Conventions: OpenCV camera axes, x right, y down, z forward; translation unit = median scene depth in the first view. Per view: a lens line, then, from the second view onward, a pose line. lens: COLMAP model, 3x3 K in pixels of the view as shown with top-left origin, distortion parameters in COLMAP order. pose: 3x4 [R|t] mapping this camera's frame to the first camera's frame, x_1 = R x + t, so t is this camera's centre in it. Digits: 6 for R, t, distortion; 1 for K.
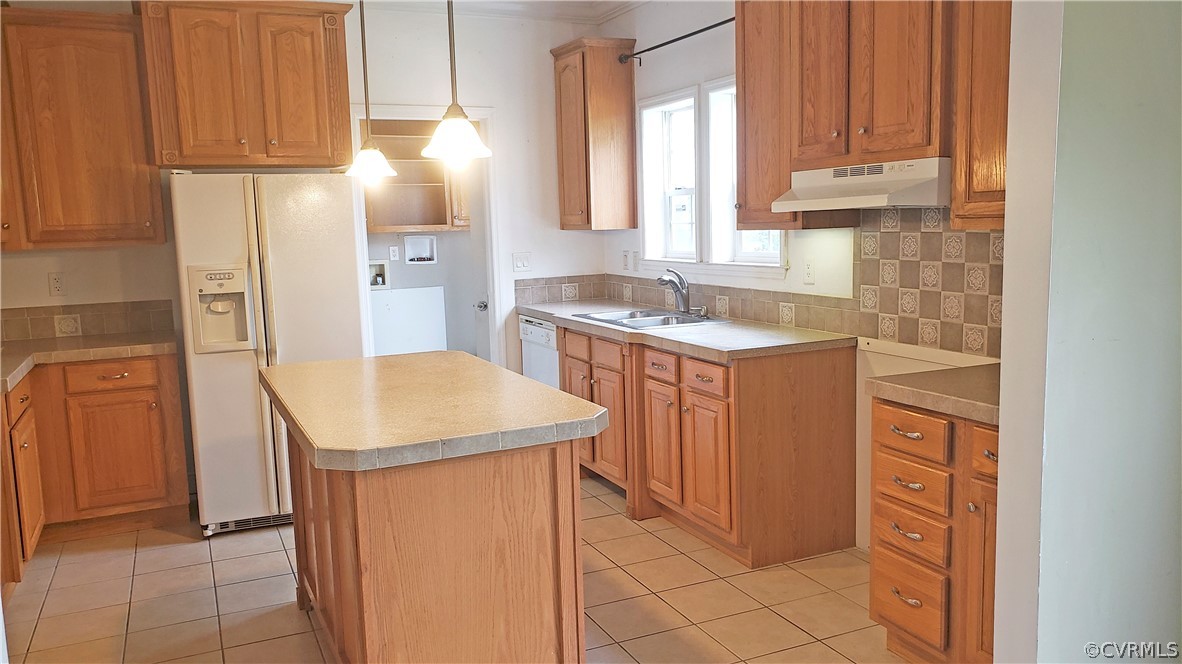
lens RADIAL K [[941.9, 0, 621.8], [0, 941.9, 325.4], [0, 0, 1]] dist [0.070729, -0.031008]
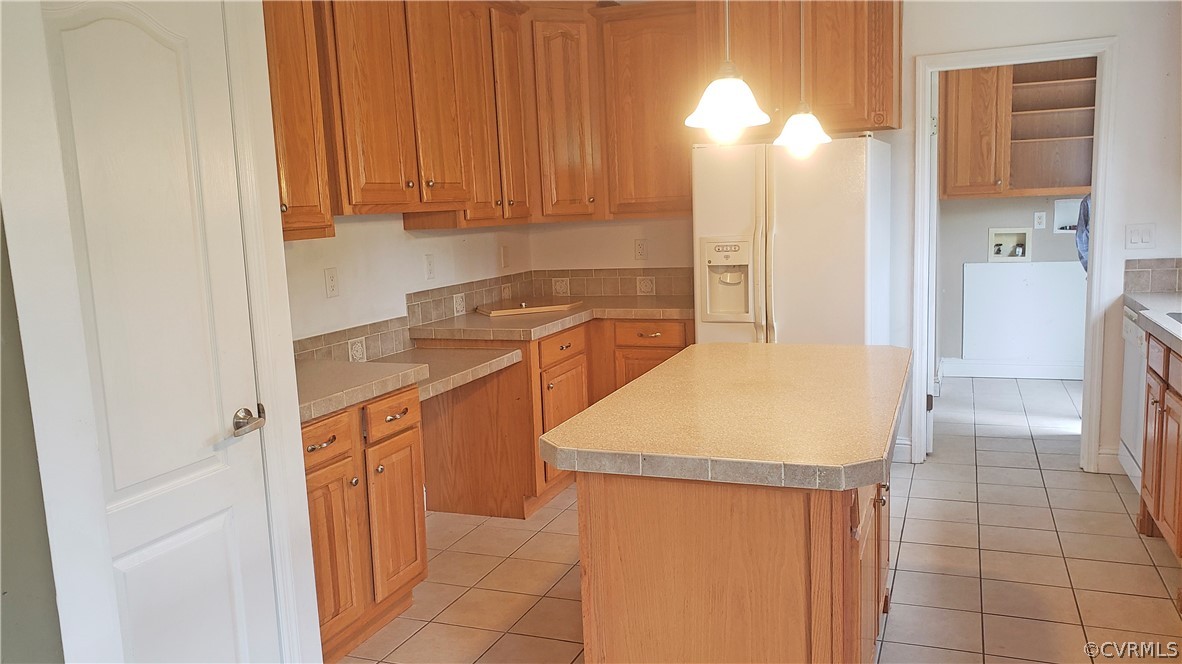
lens RADIAL K [[941.9, 0, 590.8], [0, 941.9, 334.8], [0, 0, 1]] dist [0.070729, -0.031008]
pose [[0.662337, 0.104891, -0.741827, 0.237763], [-0.063311, 0.994445, 0.084084, -0.034616], [0.746526, -0.008726, 0.665299, 0.215999]]
